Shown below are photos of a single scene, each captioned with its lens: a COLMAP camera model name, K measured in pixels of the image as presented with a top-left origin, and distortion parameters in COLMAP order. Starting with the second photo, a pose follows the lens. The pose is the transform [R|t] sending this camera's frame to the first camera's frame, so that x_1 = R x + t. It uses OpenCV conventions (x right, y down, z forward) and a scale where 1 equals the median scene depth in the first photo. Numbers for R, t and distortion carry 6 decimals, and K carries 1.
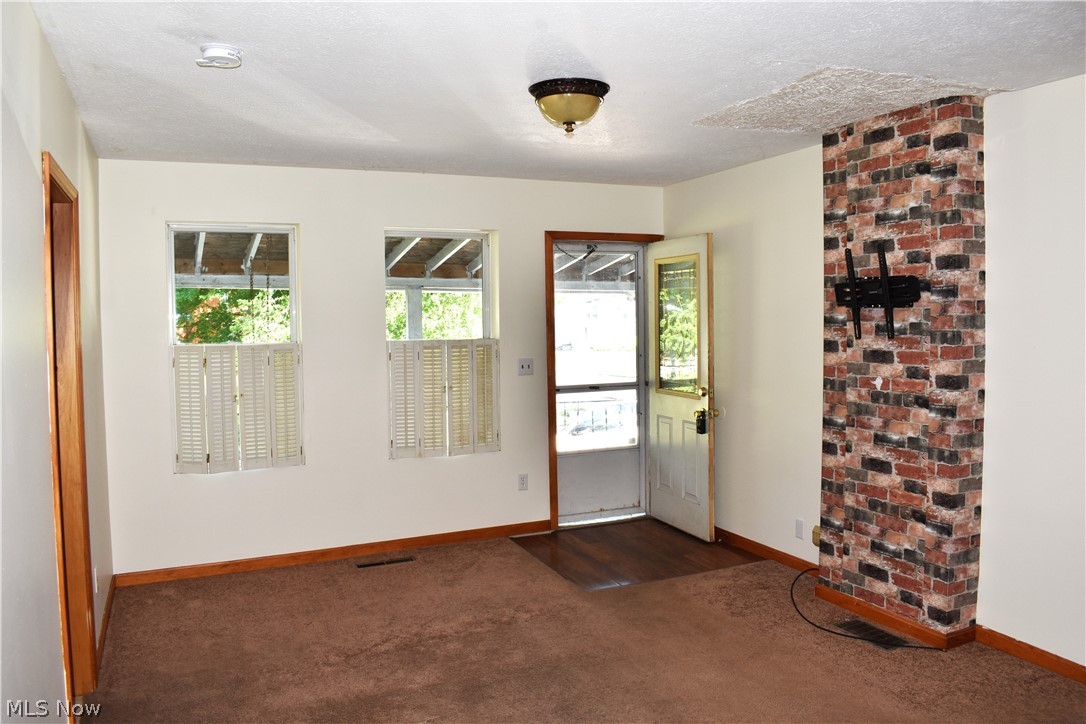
lens RADIAL K [[852.7, 0, 544.2], [0, 852.7, 361.3], [0, 0, 1]] dist [-0.099384, 0.024503]
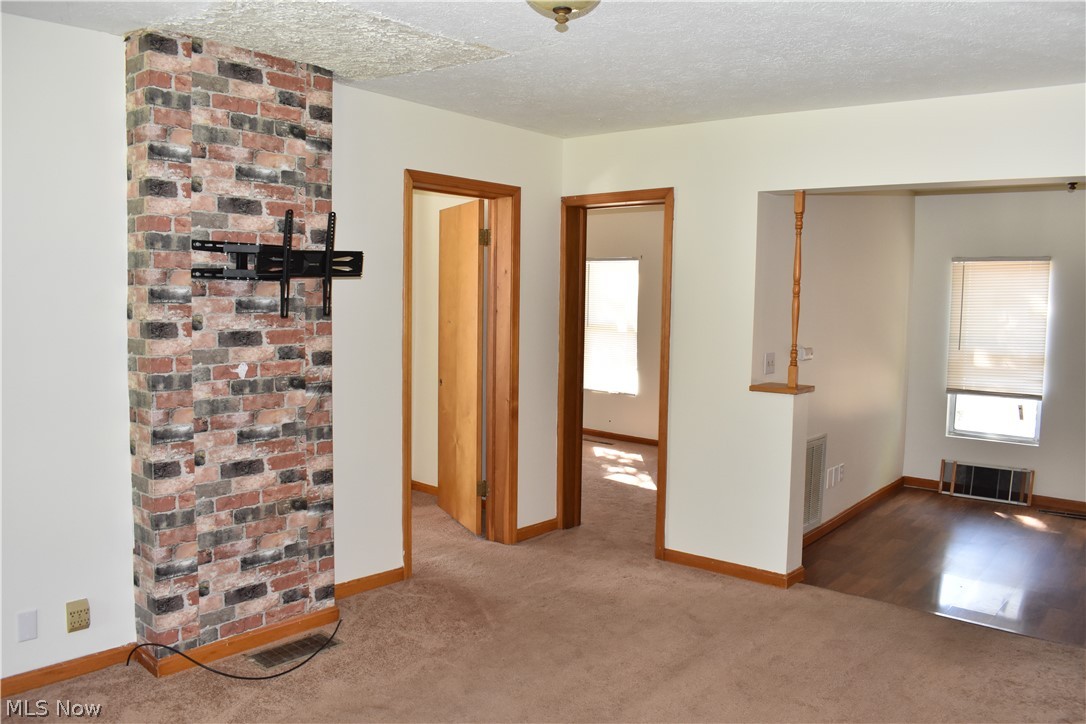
lens RADIAL K [[852.7, 0, 543.6], [0, 852.7, 361.2], [0, 0, 1]] dist [-0.099384, 0.024503]
pose [[-0.445489, -0.073175, 0.892292, -0.496784], [0.029958, 0.994878, 0.096545, -0.056911], [-0.894786, 0.069741, -0.441014, 1.129588]]
